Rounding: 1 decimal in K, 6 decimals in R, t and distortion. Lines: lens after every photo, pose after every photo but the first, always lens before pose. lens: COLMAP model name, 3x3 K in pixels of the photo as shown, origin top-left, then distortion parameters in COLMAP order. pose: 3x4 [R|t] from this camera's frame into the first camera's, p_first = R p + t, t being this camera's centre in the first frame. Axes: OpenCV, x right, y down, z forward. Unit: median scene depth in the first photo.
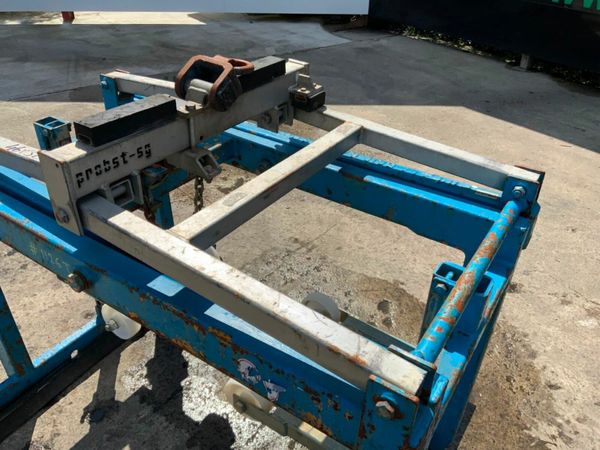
lens RADIAL K [[497.6, 0, 300.0], [0, 497.6, 225.0], [0, 0, 1]] dist [0.068028, -0.134194]
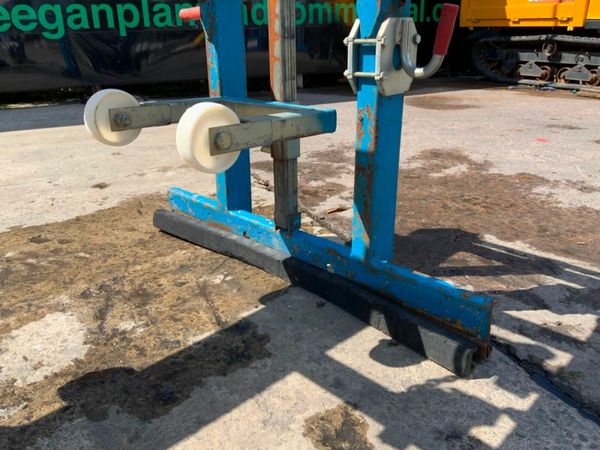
lens RADIAL K [[499.3, 0, 300.8], [0, 499.3, 223.8], [0, 0, 1]] dist [0.059858, -0.112550]
pose [[0.188238, -0.379579, 0.905807, -0.544595], [0.562865, 0.797495, 0.217220, 0.246631], [-0.804829, 0.468958, 0.363770, 0.472738]]
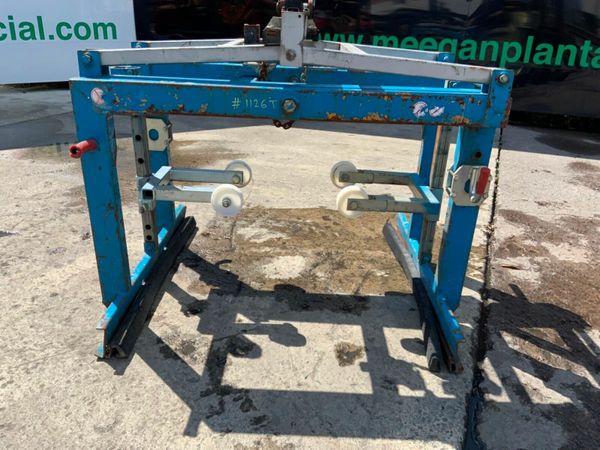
lens RADIAL K [[495.4, 0, 299.7], [0, 495.4, 227.5], [0, 0, 1]] dist [0.077852, -0.151164]
pose [[0.840353, -0.206602, 0.501121, -0.711967], [0.286521, 0.954104, -0.087123, 0.348892], [-0.460122, 0.216796, 0.860980, -0.163067]]
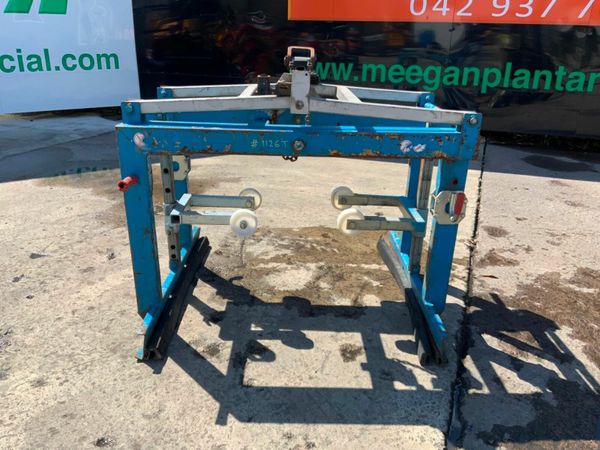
lens RADIAL K [[495.4, 0, 299.7], [0, 495.4, 227.5], [0, 0, 1]] dist [0.077852, -0.151164]
pose [[0.828667, -0.204858, 0.520907, -0.830460], [0.305701, 0.945207, -0.114592, 0.351861], [-0.468889, 0.254201, 0.845887, -0.300652]]
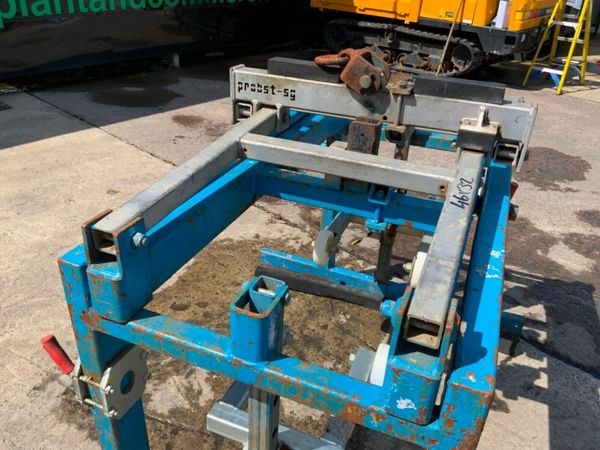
lens RADIAL K [[497.6, 0, 300.0], [0, 497.6, 225.0], [0, 0, 1]] dist [0.068028, -0.134194]
pose [[-0.197133, -0.506431, 0.839444, -0.778543], [0.499456, 0.684919, 0.530499, -0.440781], [-0.843613, 0.523844, 0.117920, 0.726682]]
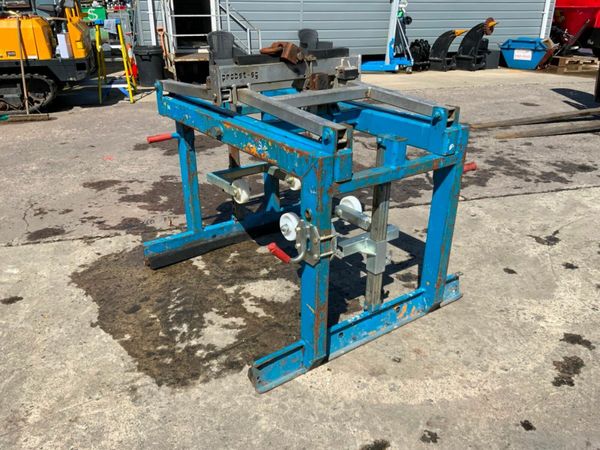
lens RADIAL K [[495.4, 0, 299.7], [0, 495.4, 227.5], [0, 0, 1]] dist [0.077852, -0.151164]
pose [[-0.932335, -0.171765, 0.318197, -0.597451], [0.179949, 0.542875, 0.820308, -0.936901], [-0.313641, 0.822061, -0.475232, 1.539393]]
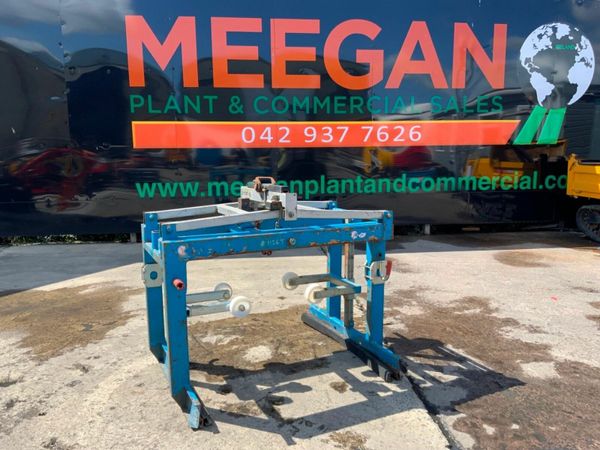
lens RADIAL K [[494.0, 0, 301.1], [0, 494.0, 223.7], [0, 0, 1]] dist [0.089566, -0.179576]
pose [[0.511550, -0.149024, 0.846232, -1.521708], [0.491713, 0.858418, -0.146072, 0.254552], [-0.704652, 0.490827, 0.512401, -0.282117]]
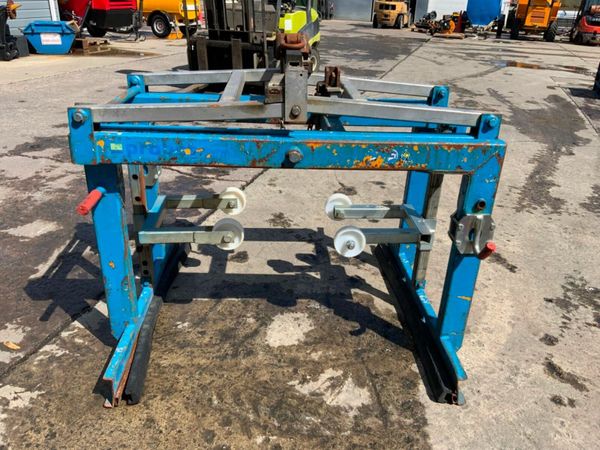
lens RADIAL K [[499.3, 0, 300.8], [0, 499.3, 223.8], [0, 0, 1]] dist [0.059858, -0.112550]
pose [[-0.801774, 0.195187, -0.564854, 0.515087], [-0.378555, 0.565494, 0.732743, -0.722204], [0.462443, 0.801323, -0.379509, 1.296718]]
